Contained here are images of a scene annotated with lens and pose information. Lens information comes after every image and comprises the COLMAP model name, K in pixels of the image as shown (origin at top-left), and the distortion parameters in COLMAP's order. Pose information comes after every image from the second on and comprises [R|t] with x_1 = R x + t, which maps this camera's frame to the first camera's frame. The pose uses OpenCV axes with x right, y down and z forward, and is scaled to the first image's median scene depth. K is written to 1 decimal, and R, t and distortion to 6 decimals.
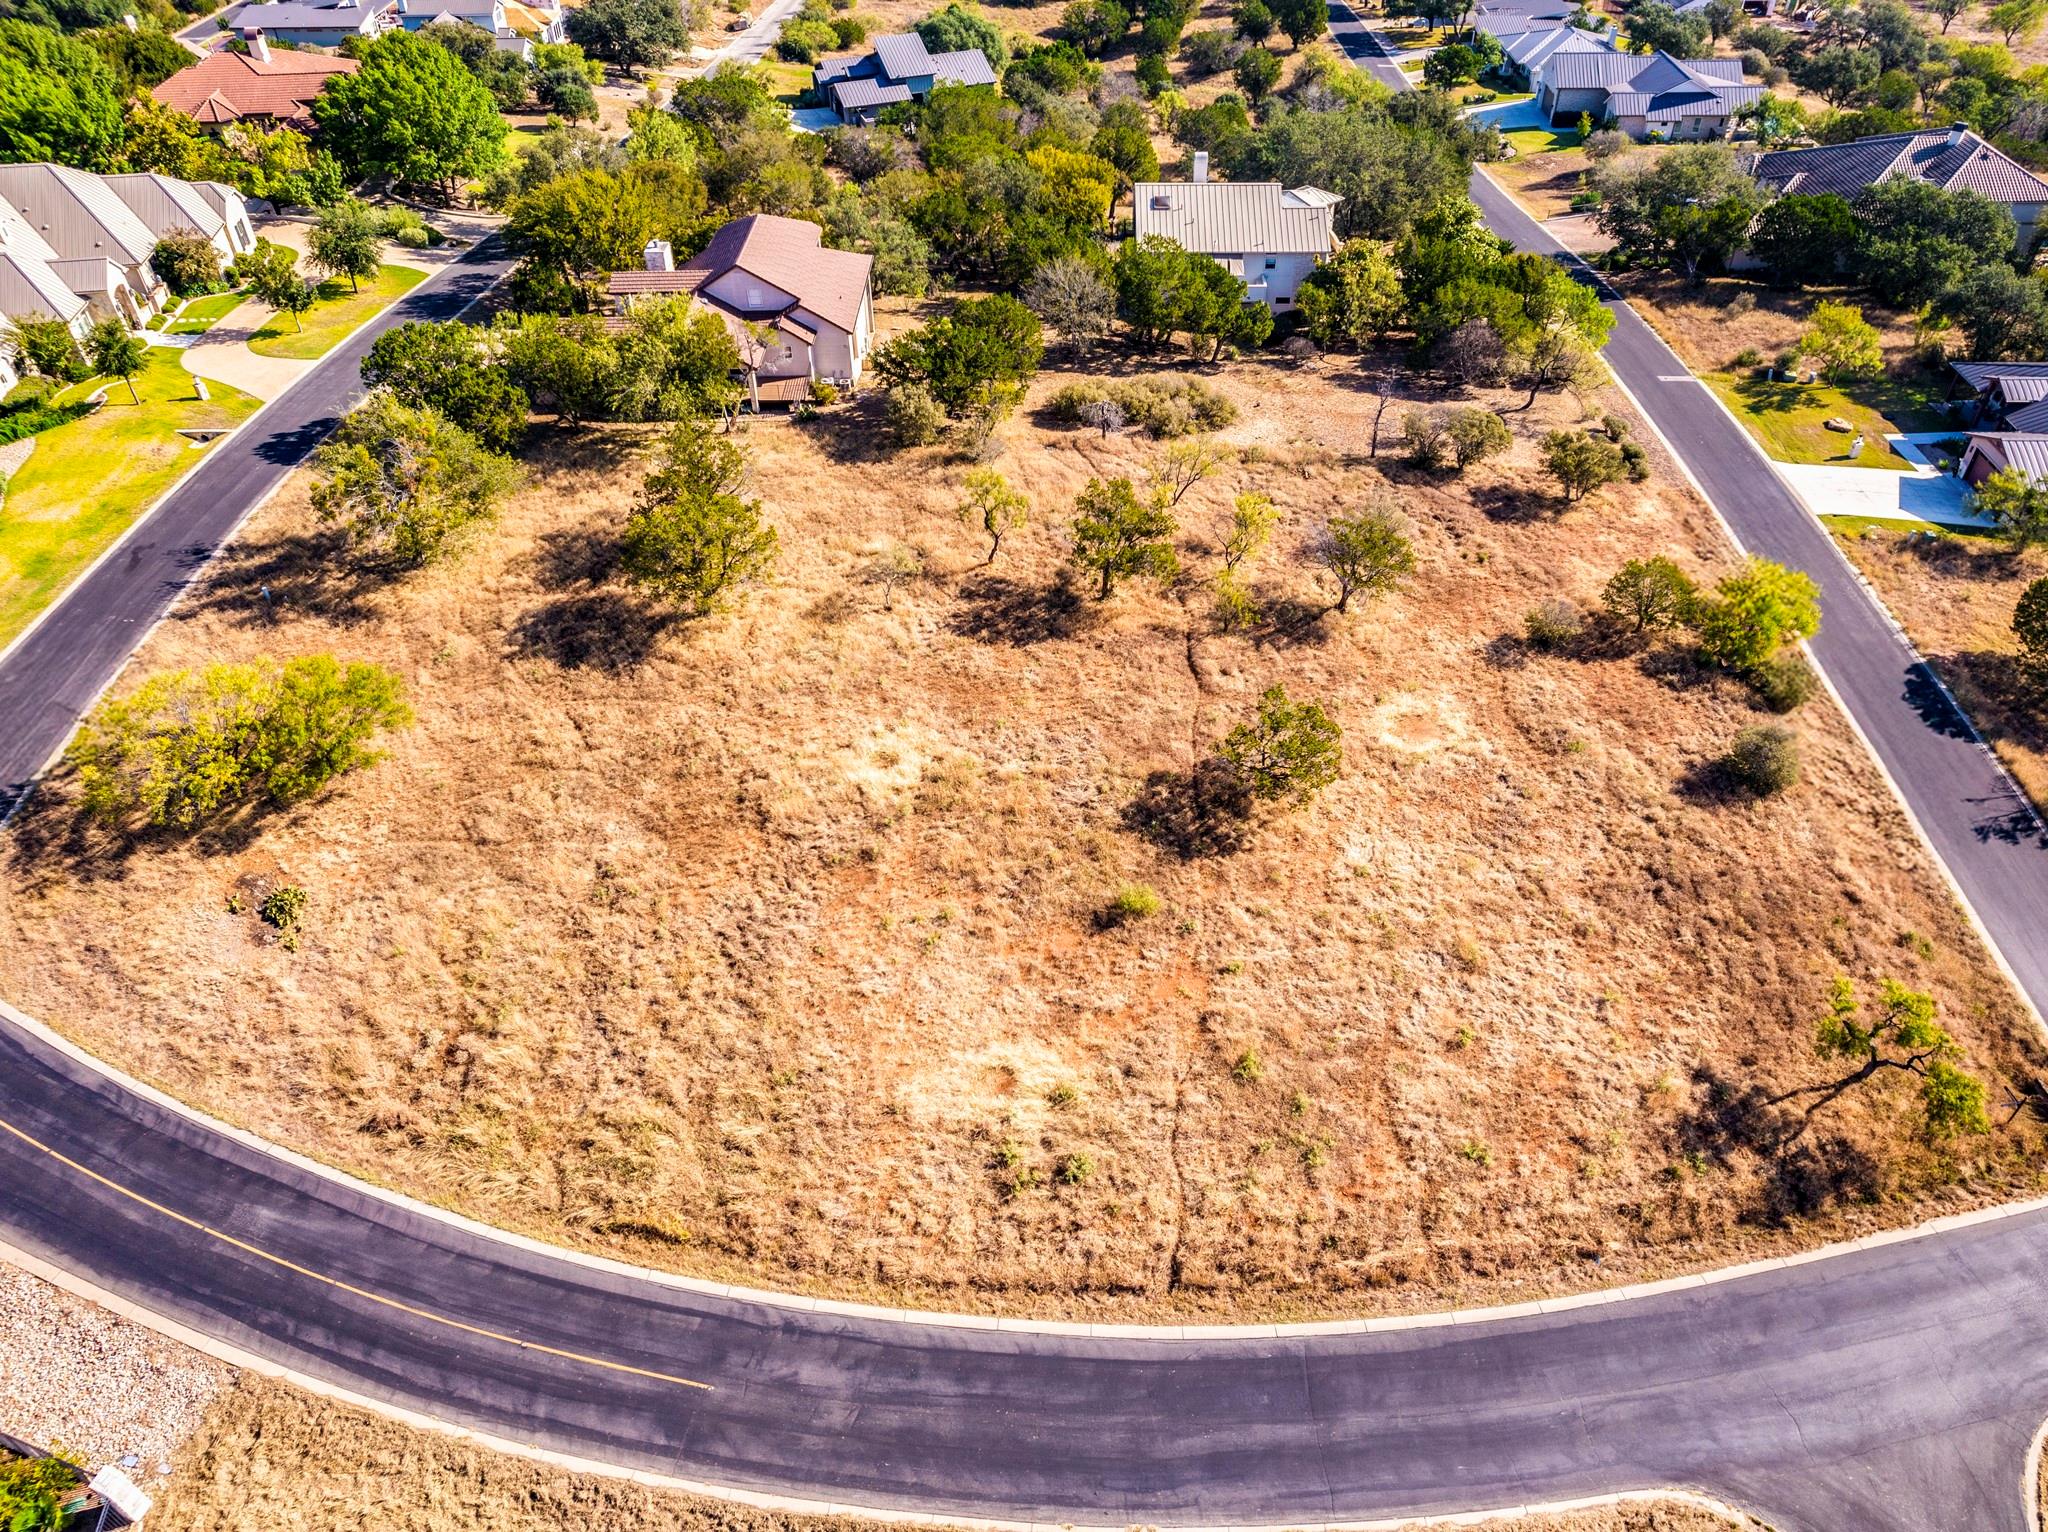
lens RADIAL K [[1491.6, 0, 978.8], [0, 1491.6, 771.0], [0, 0, 1]] dist [-0.067819, 0.061315]
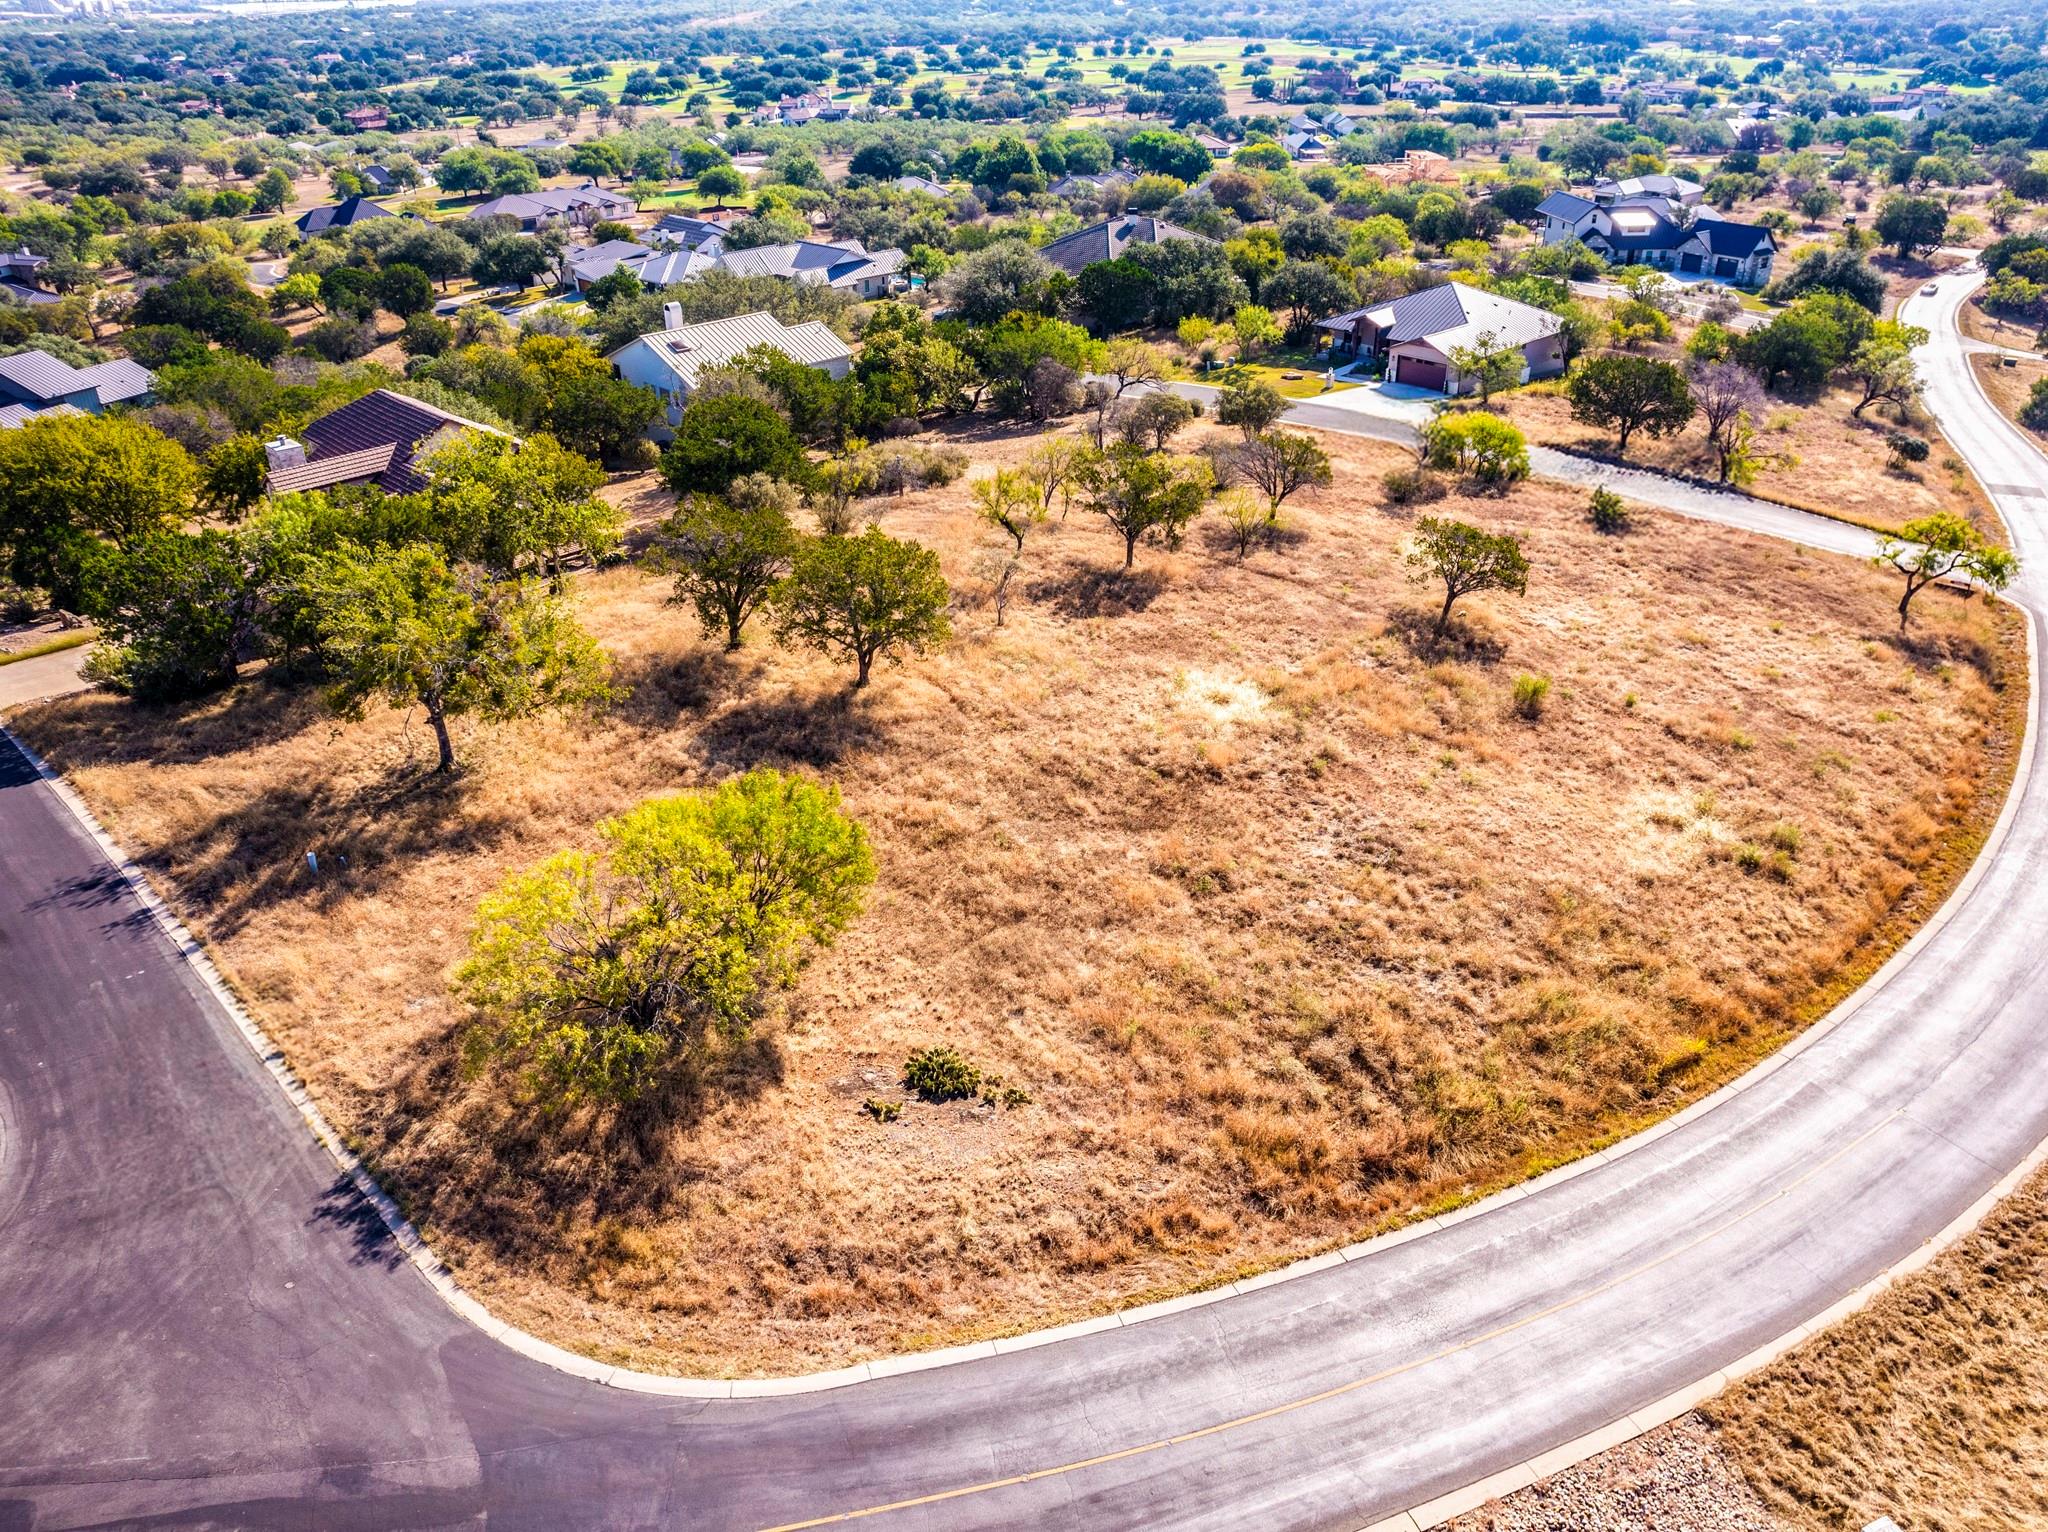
lens RADIAL K [[1518.3, 0, 1032.8], [0, 1518.3, 766.9], [0, 0, 1]] dist [-0.063111, 0.045960]
pose [[0.690192, -0.337269, 0.640222, -0.678158], [0.474789, 0.878738, -0.048928, 0.019034], [-0.546086, 0.337741, 0.766630, 0.340409]]
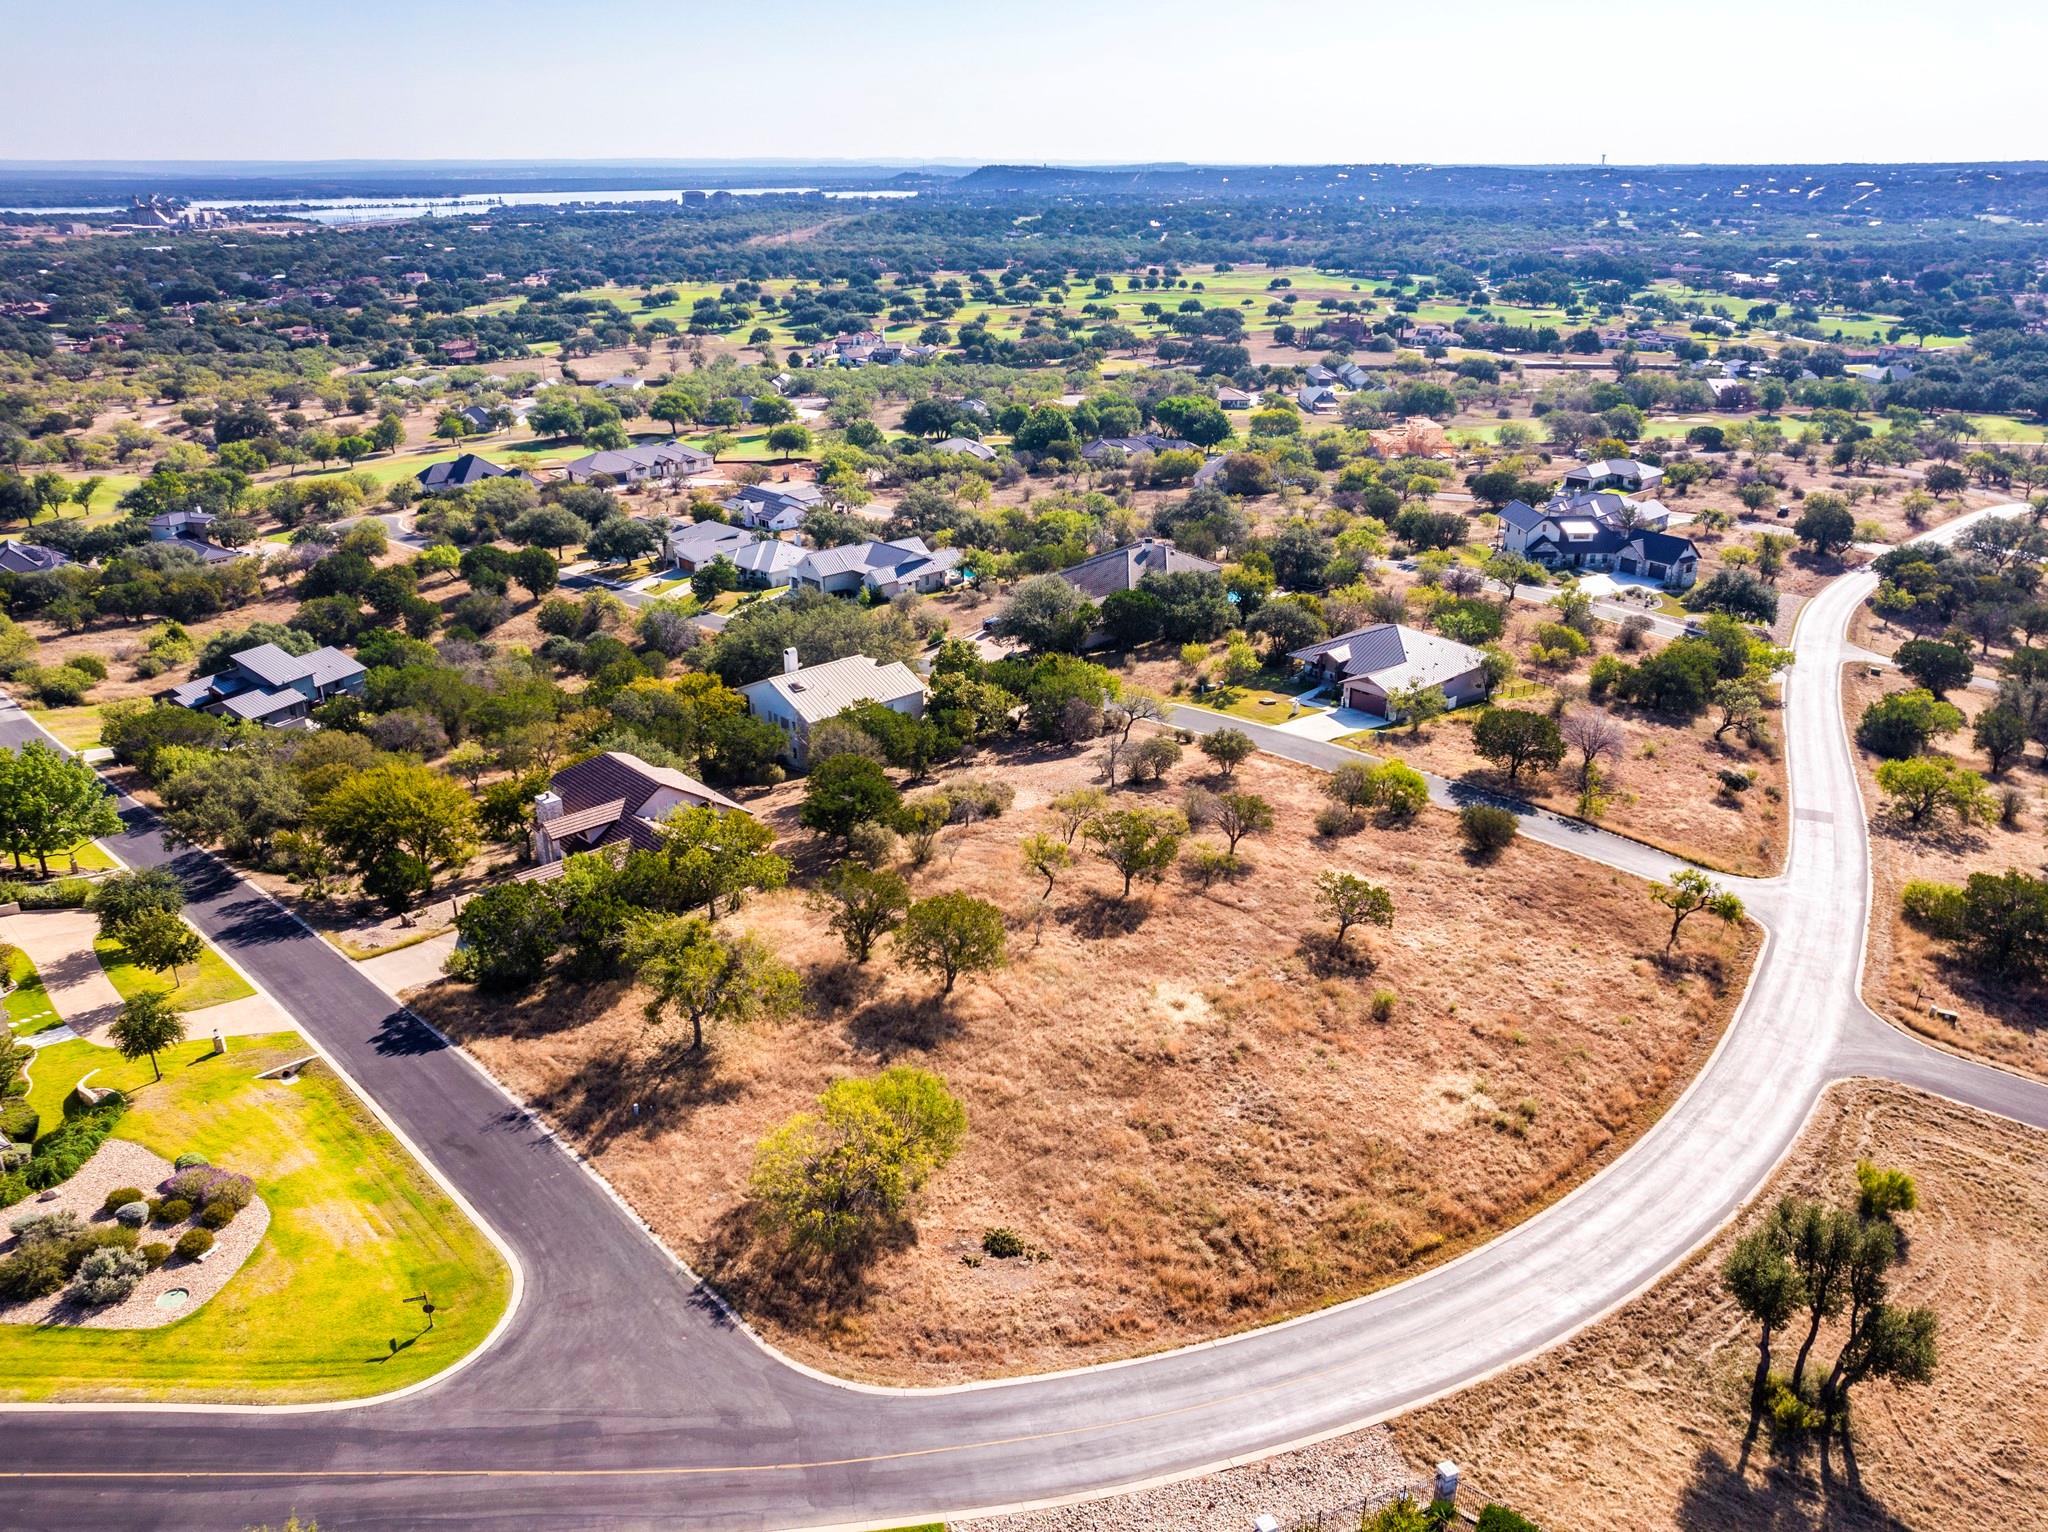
lens RADIAL K [[1543.4, 0, 1024.0], [0, 1543.4, 766.0], [0, 0, 1]] dist [-0.049243, -0.007381]
pose [[0.711786, -0.247046, 0.657517, -0.970945], [0.455074, 0.875263, -0.163776, -0.029374], [-0.535040, 0.415792, 0.735424, -0.073577]]
